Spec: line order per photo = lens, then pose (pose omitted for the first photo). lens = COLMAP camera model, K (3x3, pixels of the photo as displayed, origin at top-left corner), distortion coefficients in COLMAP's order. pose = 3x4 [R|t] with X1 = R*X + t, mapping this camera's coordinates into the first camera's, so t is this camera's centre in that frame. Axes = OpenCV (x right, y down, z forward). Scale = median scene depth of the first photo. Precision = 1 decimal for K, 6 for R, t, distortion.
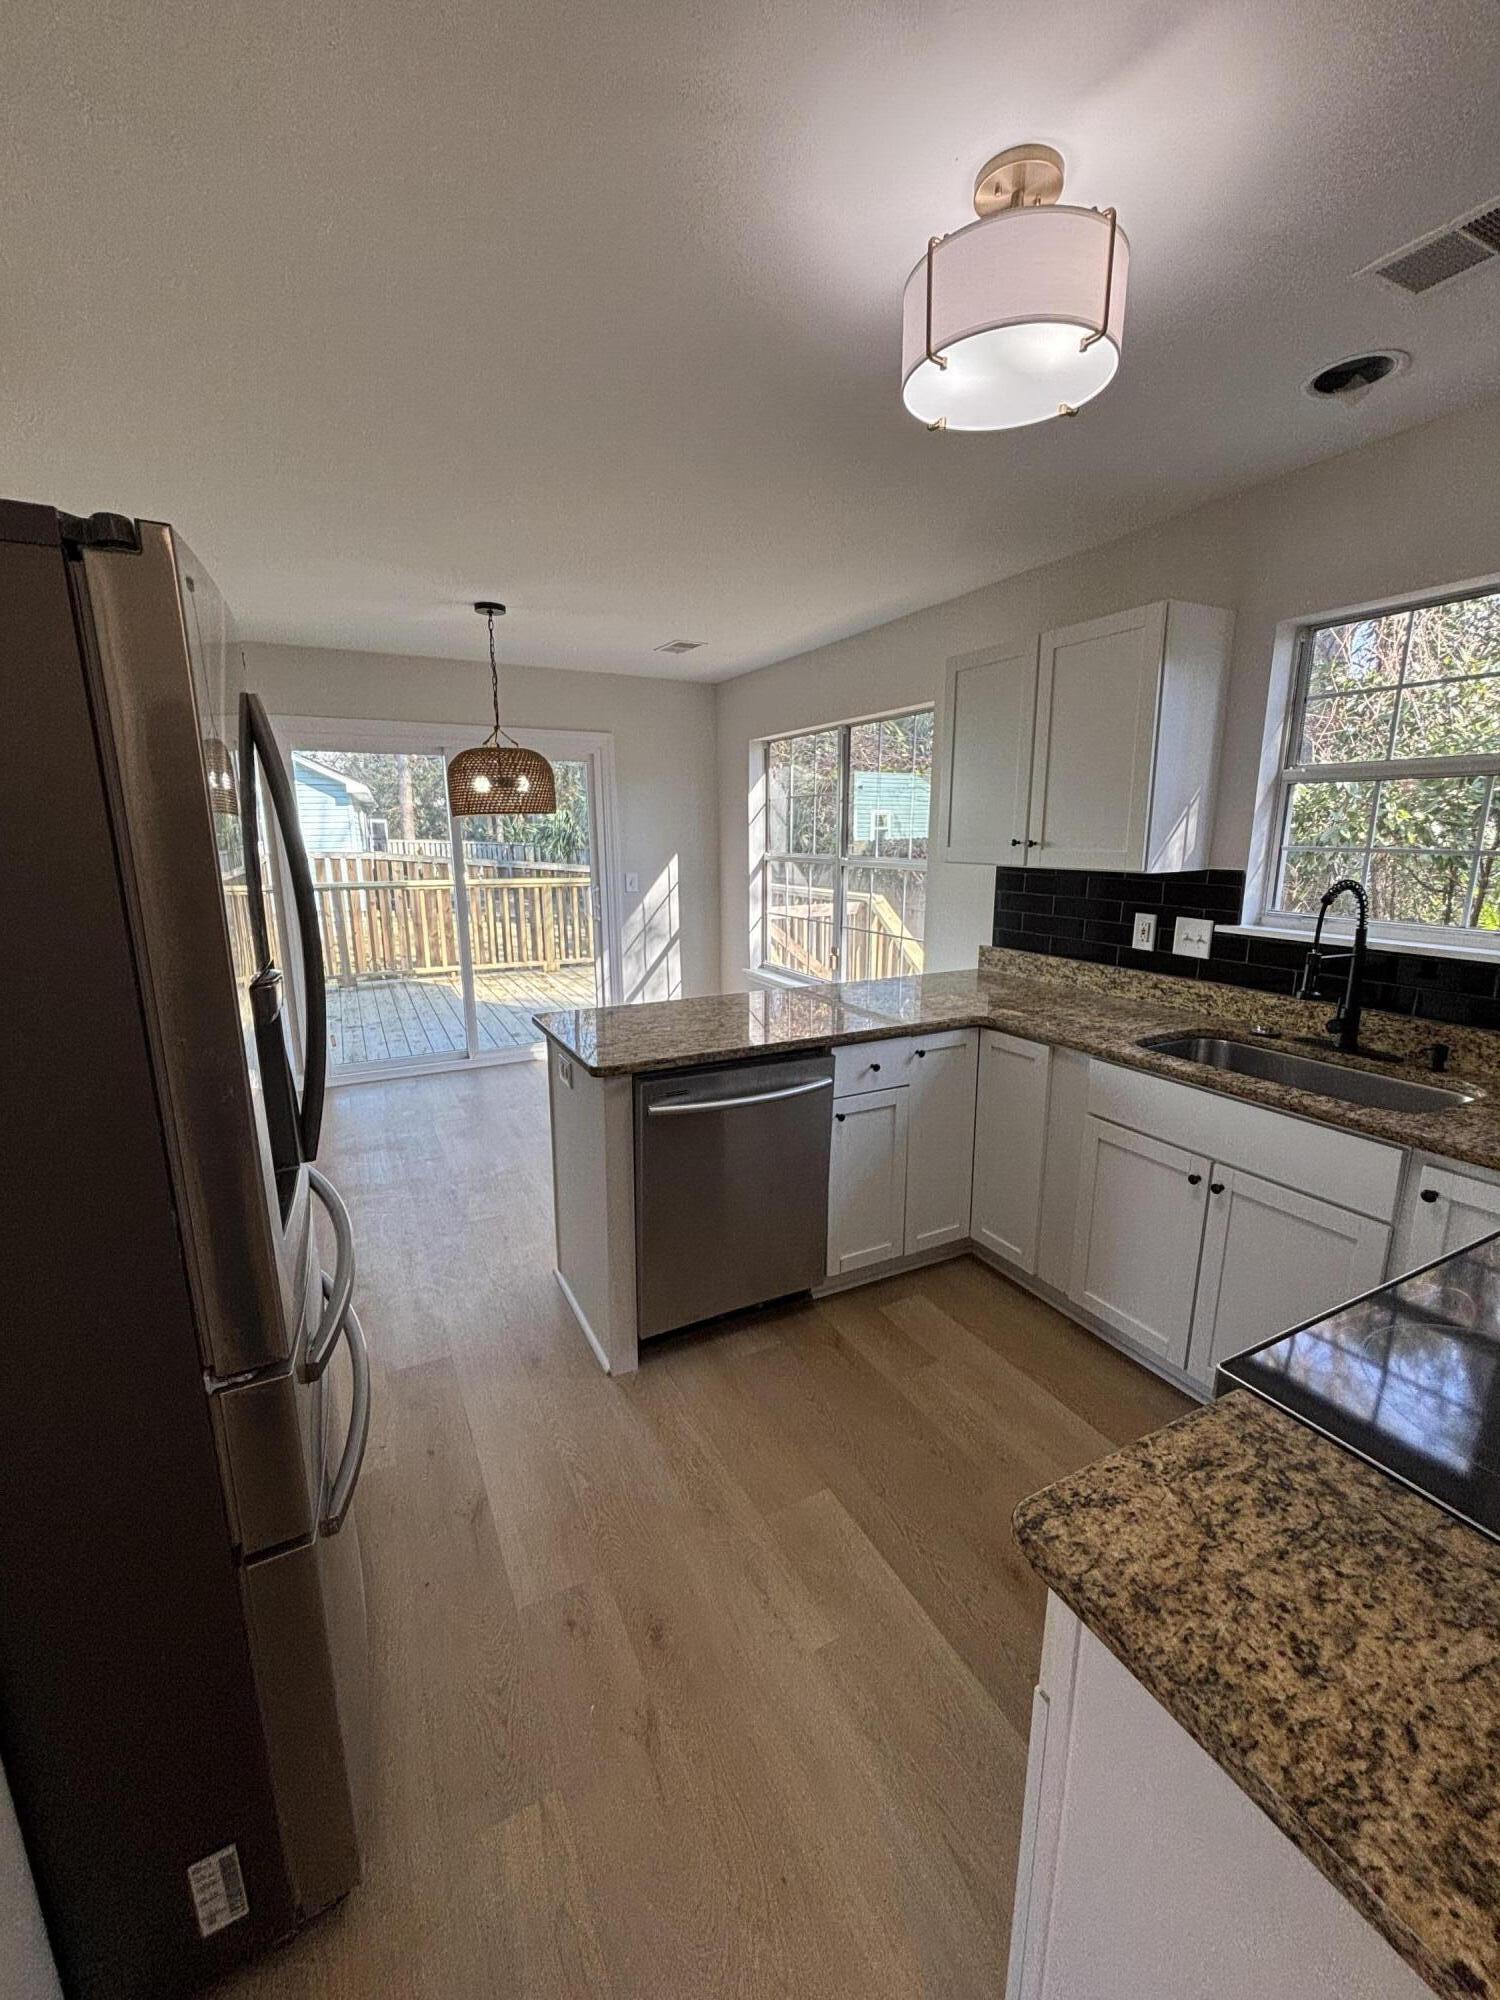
lens RADIAL K [[802.2, 0, 745.8], [0, 802.2, 998.2], [0, 0, 1]] dist [0.010682, -0.000007]
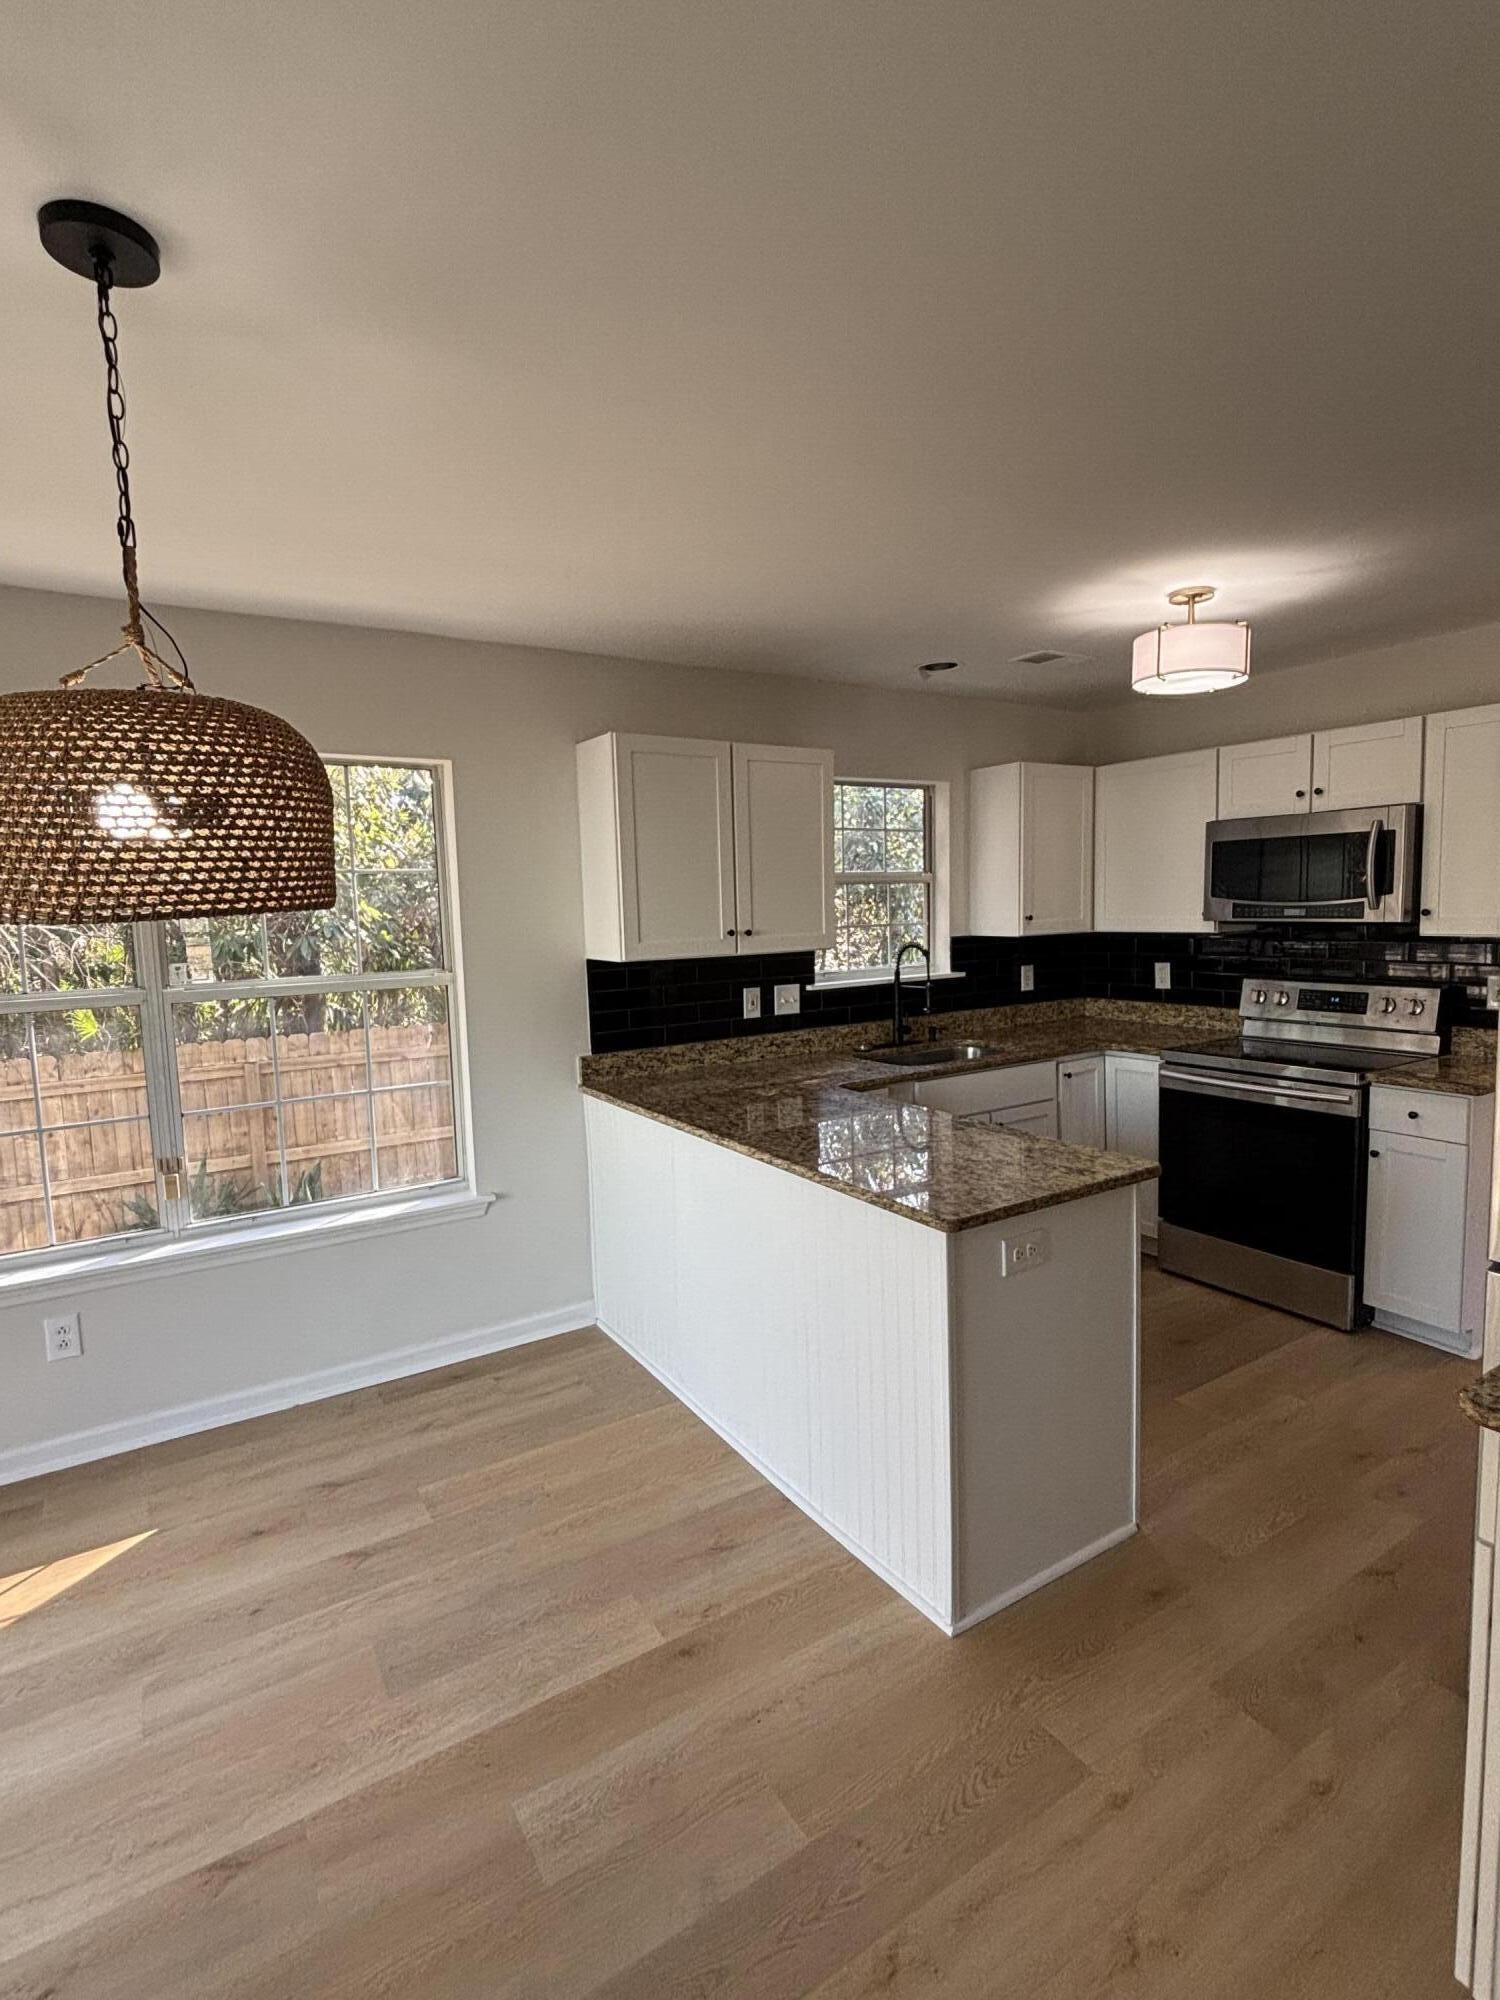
lens RADIAL K [[978.4, 0, 744.3], [0, 978.4, 997.6], [0, 0, 1]] dist [0.003009, 0.001051]
pose [[-0.081575, -0.092265, 0.992387, -1.071798], [0.234645, 0.965940, 0.109094, -0.287696], [-0.968652, 0.241758, -0.057147, 1.261610]]
